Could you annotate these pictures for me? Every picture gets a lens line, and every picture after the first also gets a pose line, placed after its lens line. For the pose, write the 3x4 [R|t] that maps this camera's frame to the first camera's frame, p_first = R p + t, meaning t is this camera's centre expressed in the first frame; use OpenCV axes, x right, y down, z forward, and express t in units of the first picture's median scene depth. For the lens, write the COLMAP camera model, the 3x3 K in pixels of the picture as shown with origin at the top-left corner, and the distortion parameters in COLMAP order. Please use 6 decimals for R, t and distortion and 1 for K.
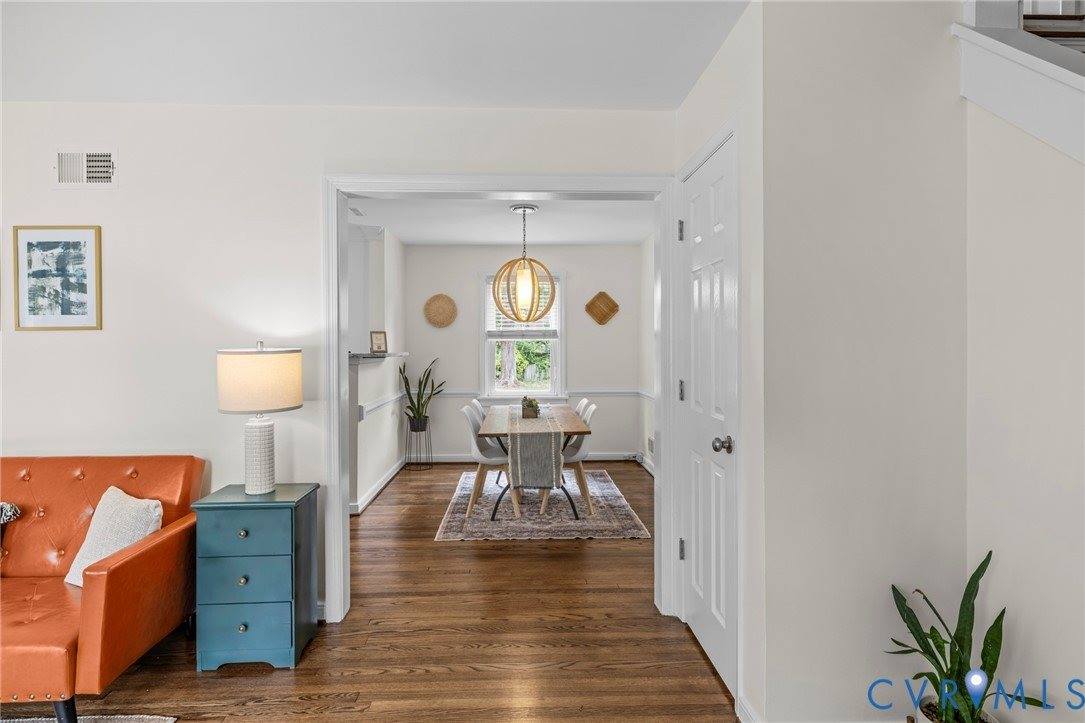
lens RADIAL K [[571.1, 0, 544.7], [0, 571.1, 355.1], [0, 0, 1]] dist [-0.003081, -0.001922]
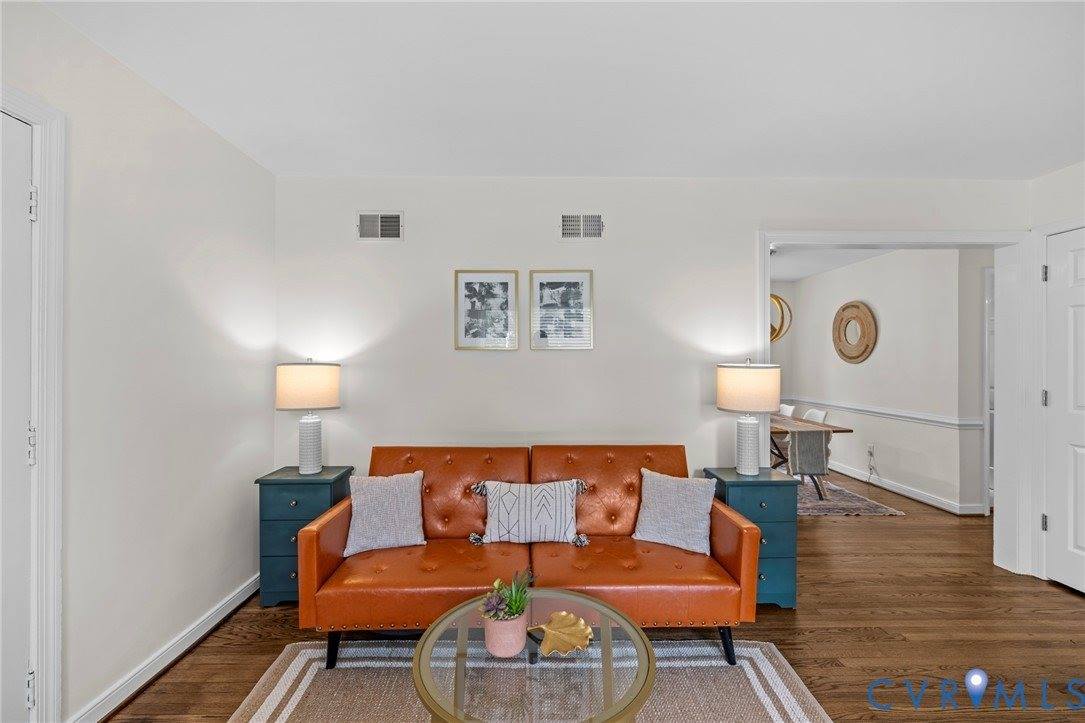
lens RADIAL K [[451.7, 0, 535.7], [0, 451.7, 364.7], [0, 0, 1]] dist [-0.011499, -0.000553]
pose [[0.999093, 0.003800, -0.042414, -0.870364], [-0.004366, 0.999903, -0.013255, 0.005957], [0.042360, 0.013428, 0.999012, -0.044677]]
